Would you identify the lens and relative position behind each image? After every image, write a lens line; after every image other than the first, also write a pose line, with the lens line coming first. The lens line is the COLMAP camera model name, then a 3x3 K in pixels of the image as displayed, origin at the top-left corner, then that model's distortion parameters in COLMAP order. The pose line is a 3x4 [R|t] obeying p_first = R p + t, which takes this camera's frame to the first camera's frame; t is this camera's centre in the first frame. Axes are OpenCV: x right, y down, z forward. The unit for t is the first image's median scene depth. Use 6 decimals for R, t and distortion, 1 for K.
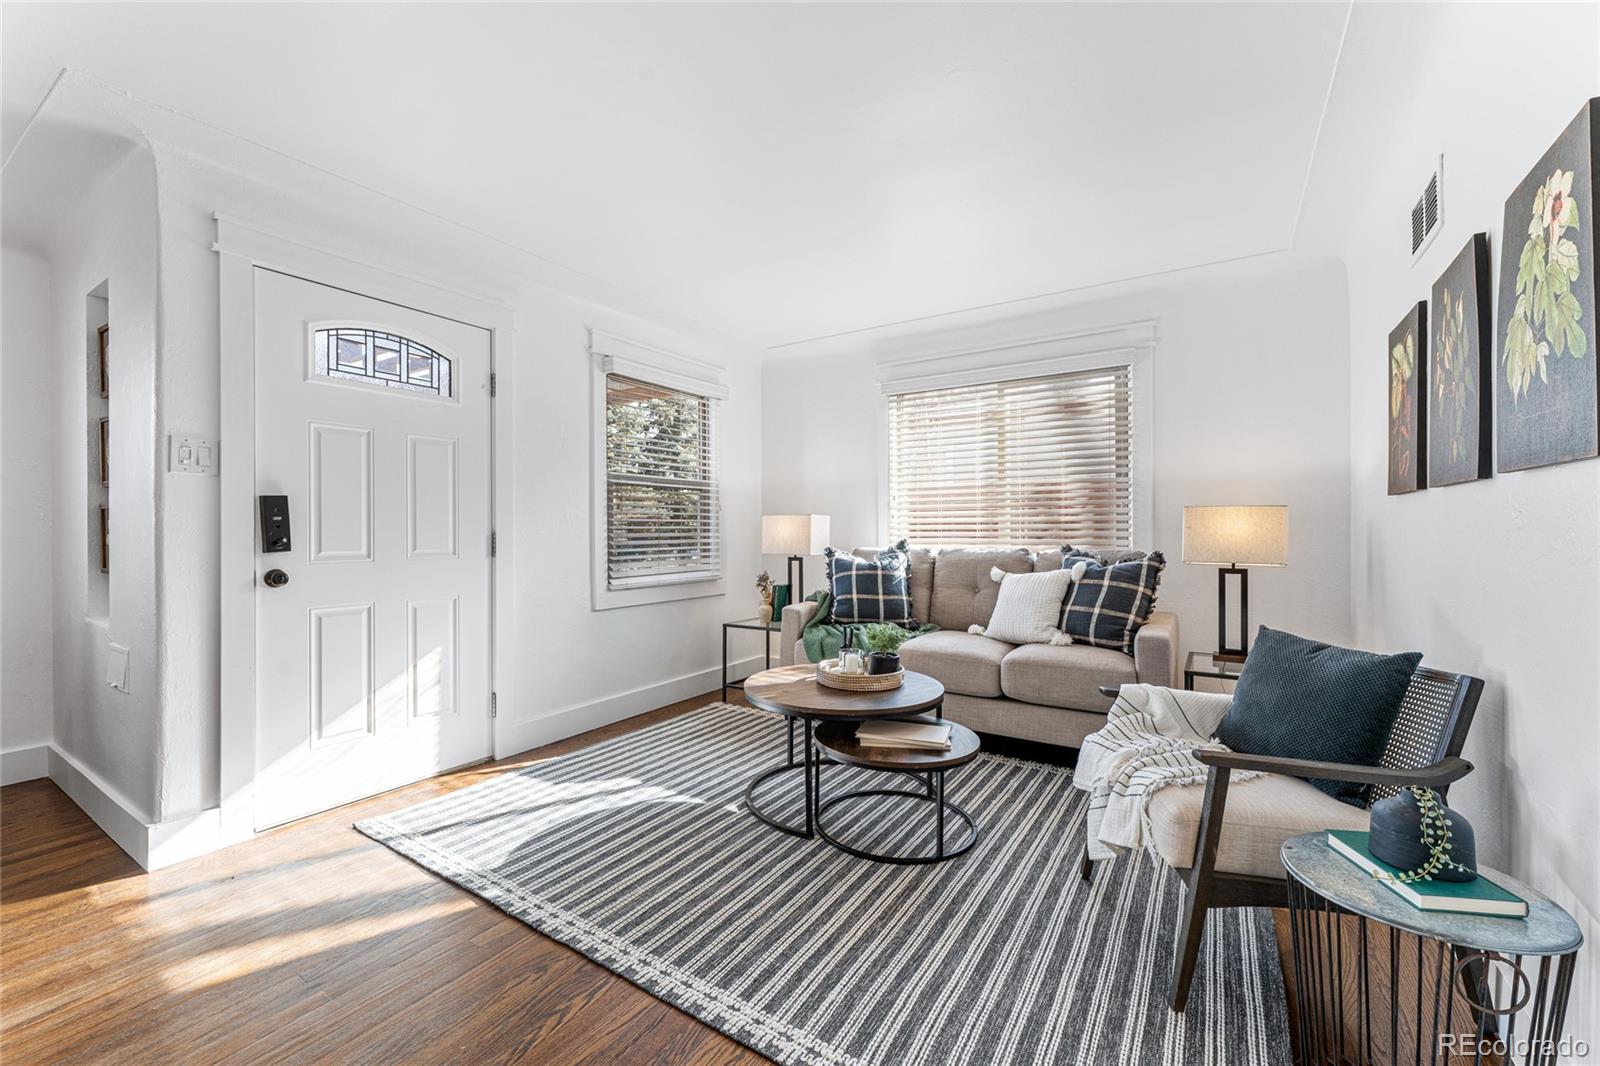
lens RADIAL K [[649.9, 0, 797.9], [0, 649.9, 528.4], [0, 0, 1]] dist [-0.003728, 0.000368]
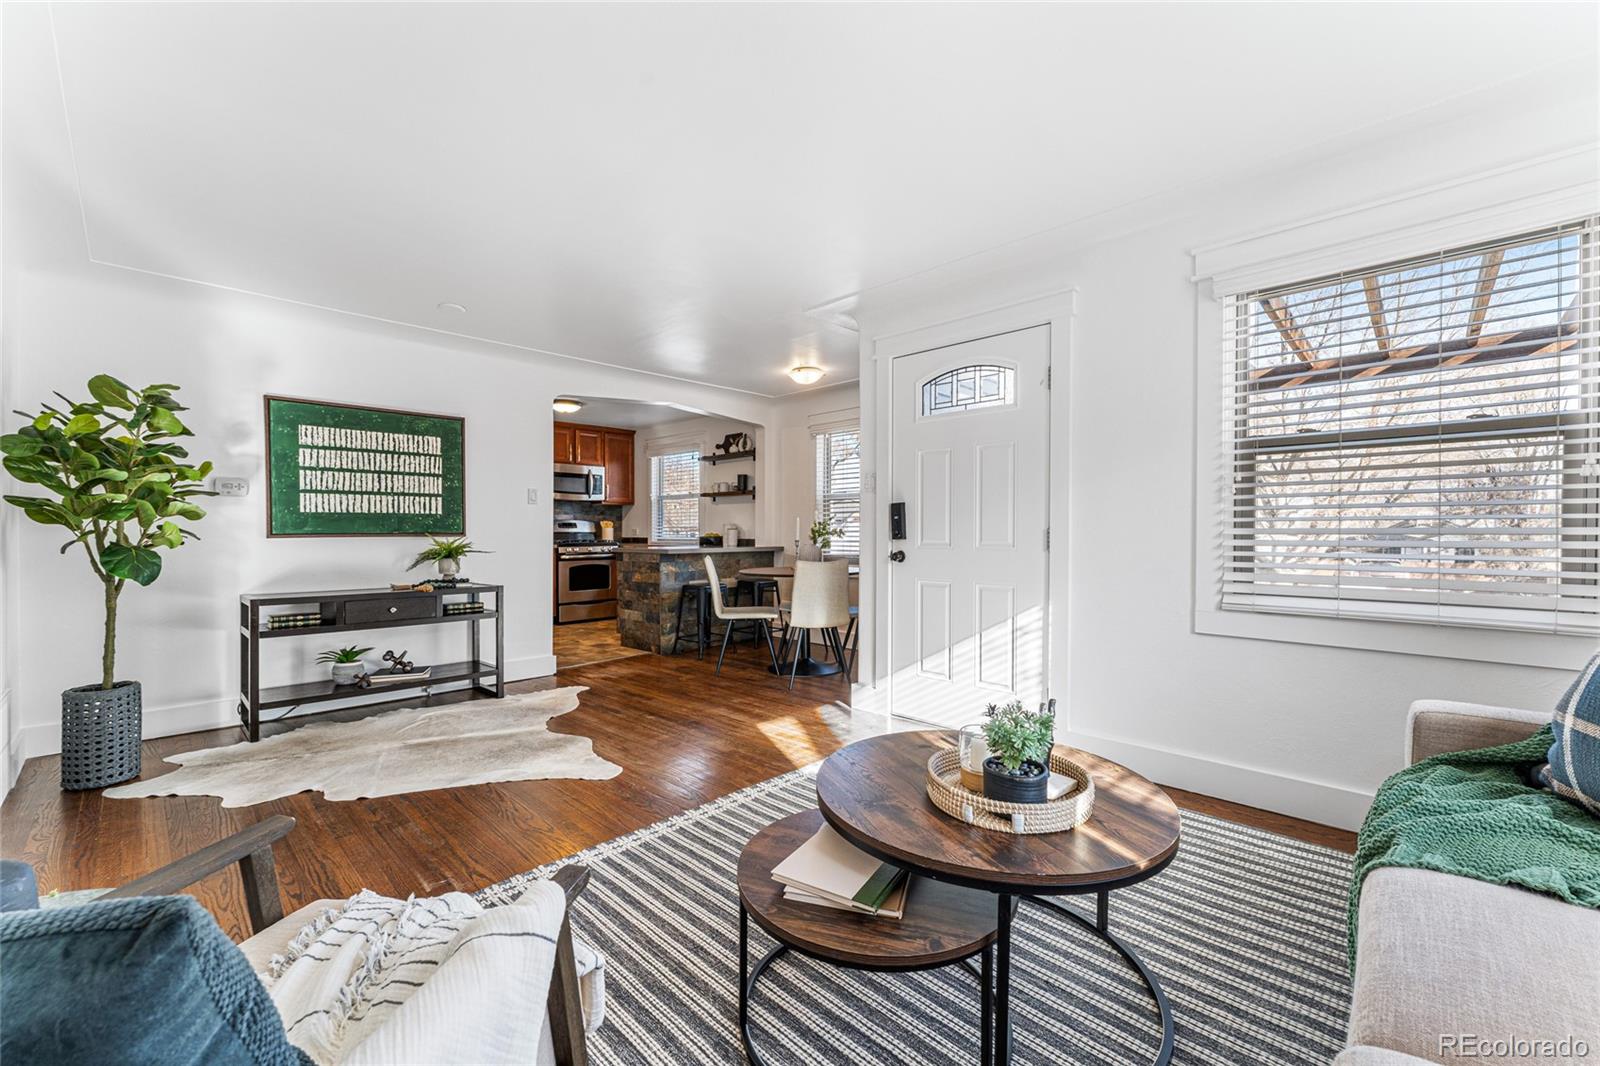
lens RADIAL K [[649.9, 0, 799.0], [0, 649.9, 540.2], [0, 0, 1]] dist [-0.003728, 0.000368]
pose [[-0.199325, 0.020653, -0.979716, 0.615933], [0.003929, 0.999787, 0.020277, 0.005078], [0.979926, 0.000193, -0.199363, 0.872911]]
